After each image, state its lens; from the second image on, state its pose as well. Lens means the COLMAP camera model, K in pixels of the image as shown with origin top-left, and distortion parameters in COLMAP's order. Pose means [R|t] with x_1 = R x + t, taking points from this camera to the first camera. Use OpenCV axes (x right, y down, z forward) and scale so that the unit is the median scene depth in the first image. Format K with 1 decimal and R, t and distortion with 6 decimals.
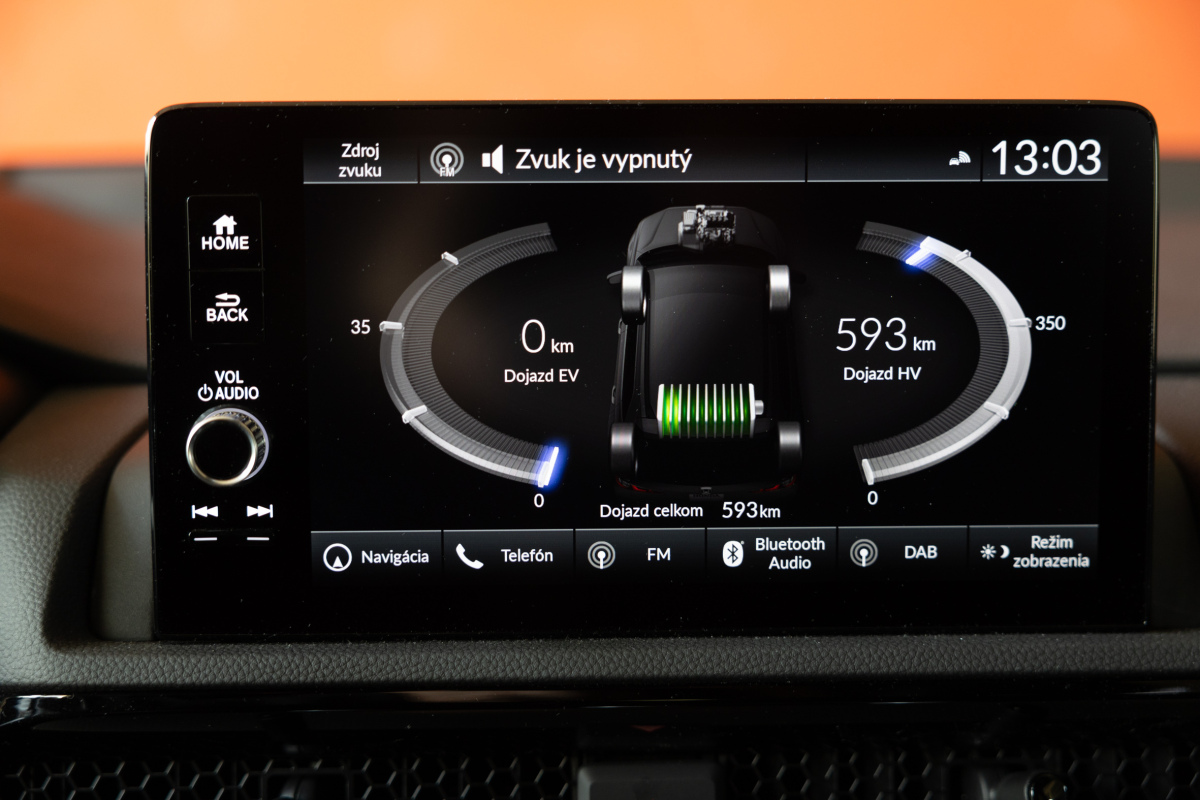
lens RADIAL K [[1943.5, 0, 602.3], [0, 1943.5, 430.8], [0, 0, 1]] dist [0.043414, 0.000000]
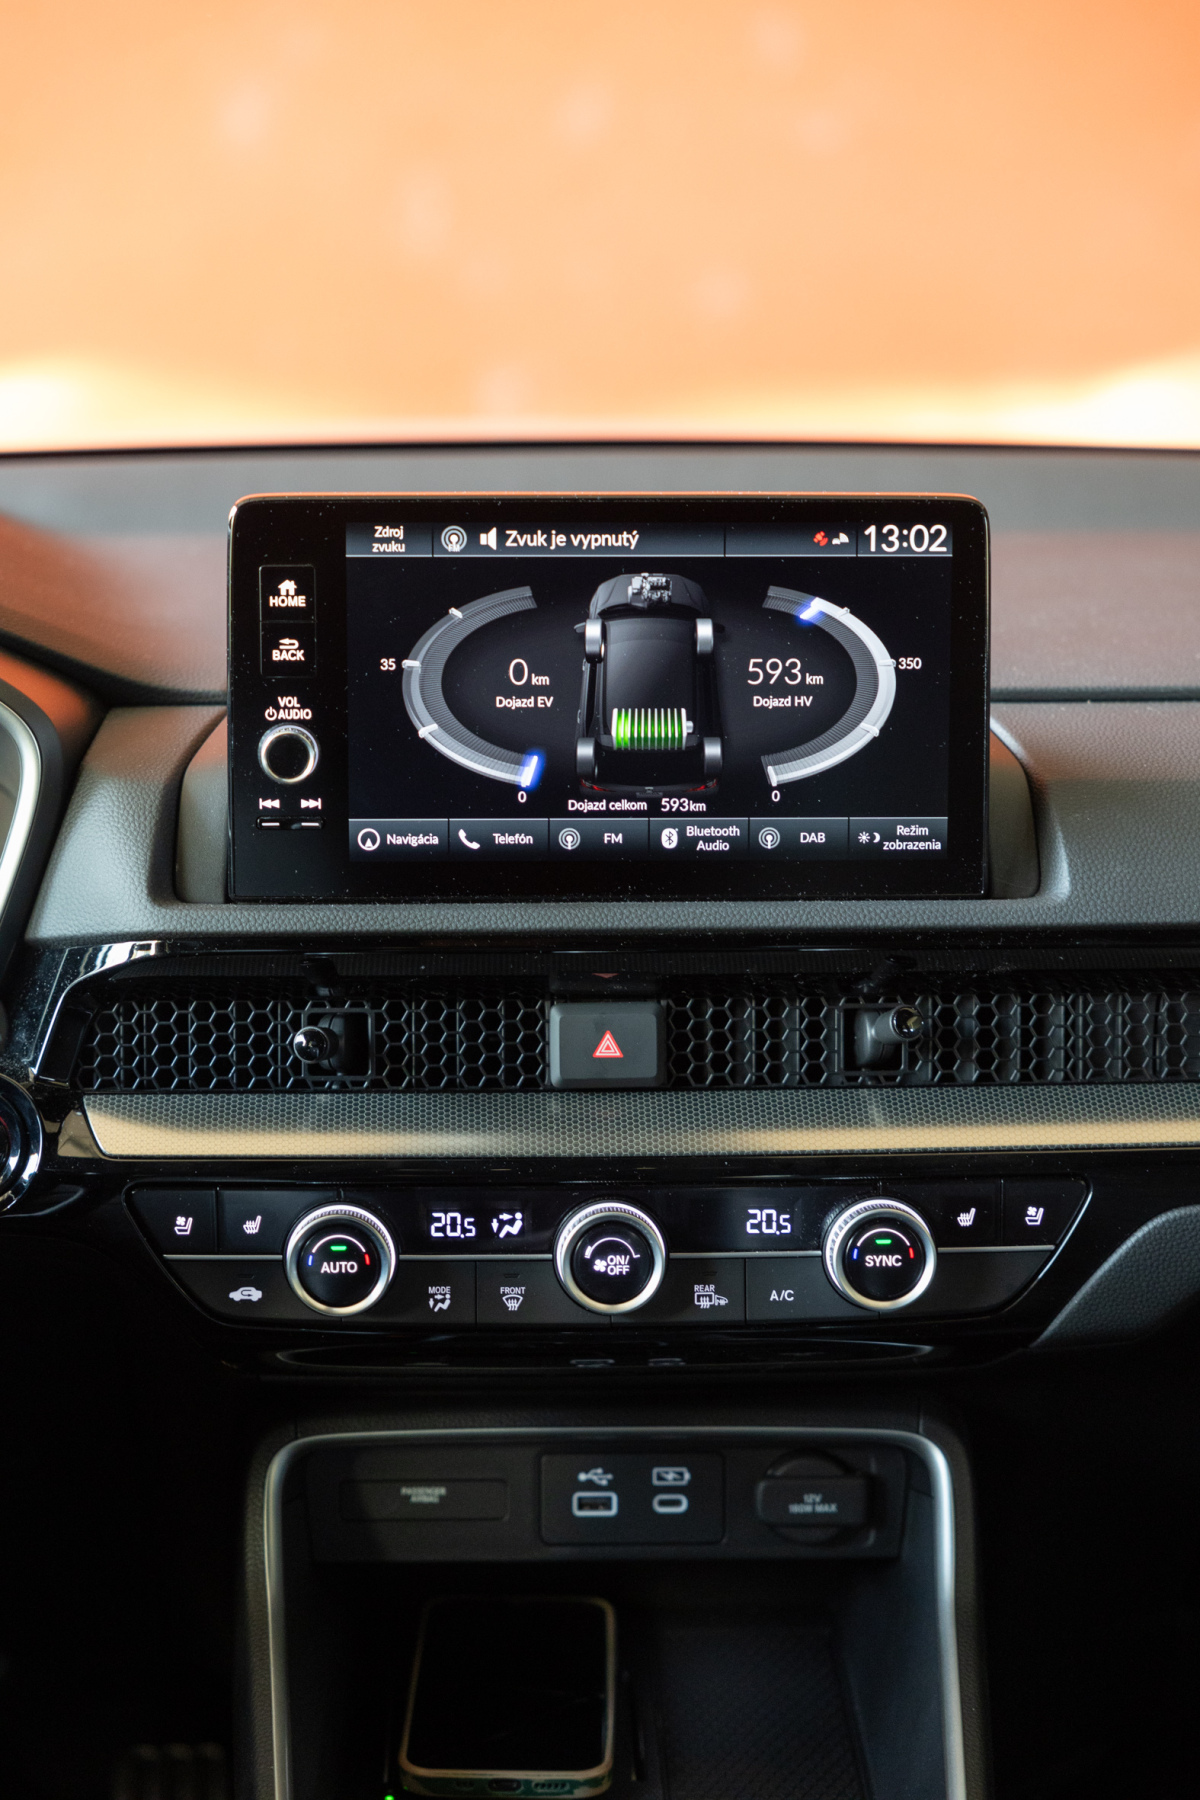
lens RADIAL K [[3336.8, 0, 599.1], [0, 3336.8, 913.8], [0, 0, 1]] dist [0.102239, 0.000000]
pose [[0.999965, 0.003846, 0.007435, 0.003234], [-0.004174, 0.998994, 0.044656, 0.014030], [-0.007256, -0.044686, 0.998975, -1.276362]]
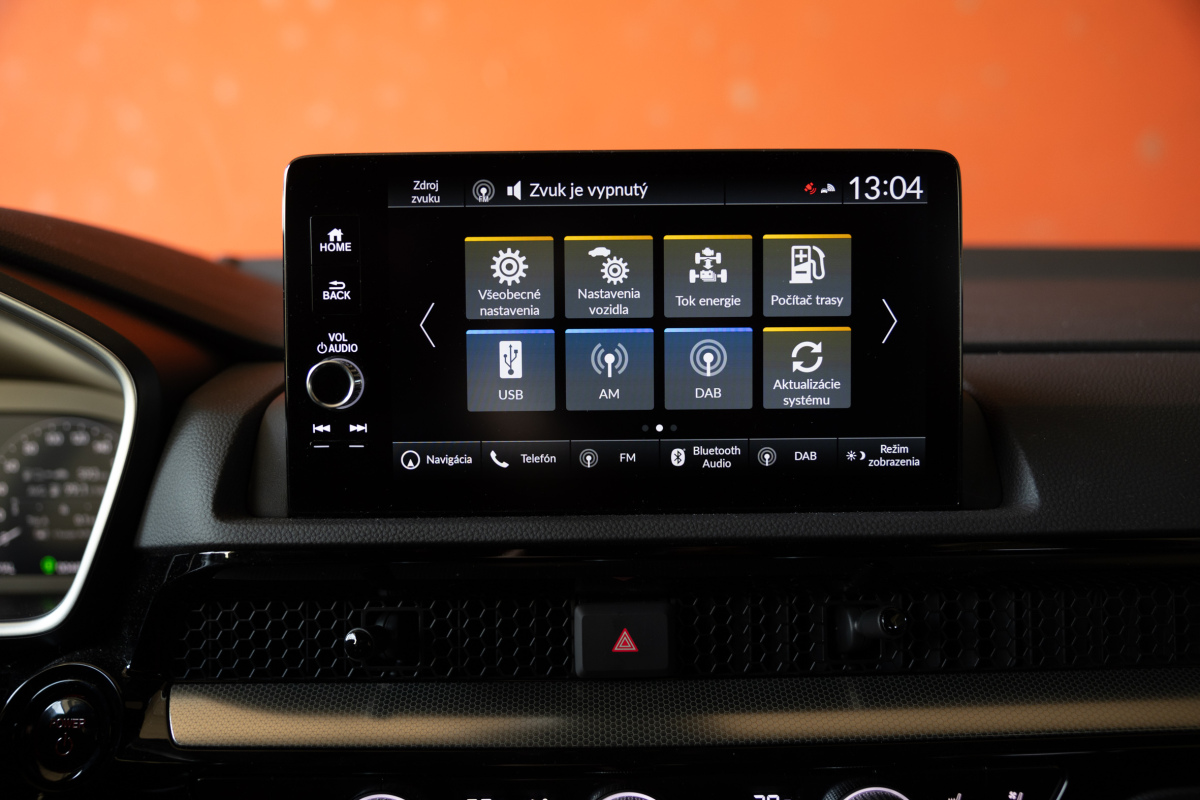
lens RADIAL K [[1169.9, 0, 596.0], [0, 1169.9, 396.2], [0, 0, 1]] dist [-0.016816, 0.000000]
pose [[0.999770, -0.003886, -0.021081, 0.024449], [0.002717, 0.998470, -0.055222, 0.067080], [0.021263, 0.055152, 0.998252, 0.112912]]
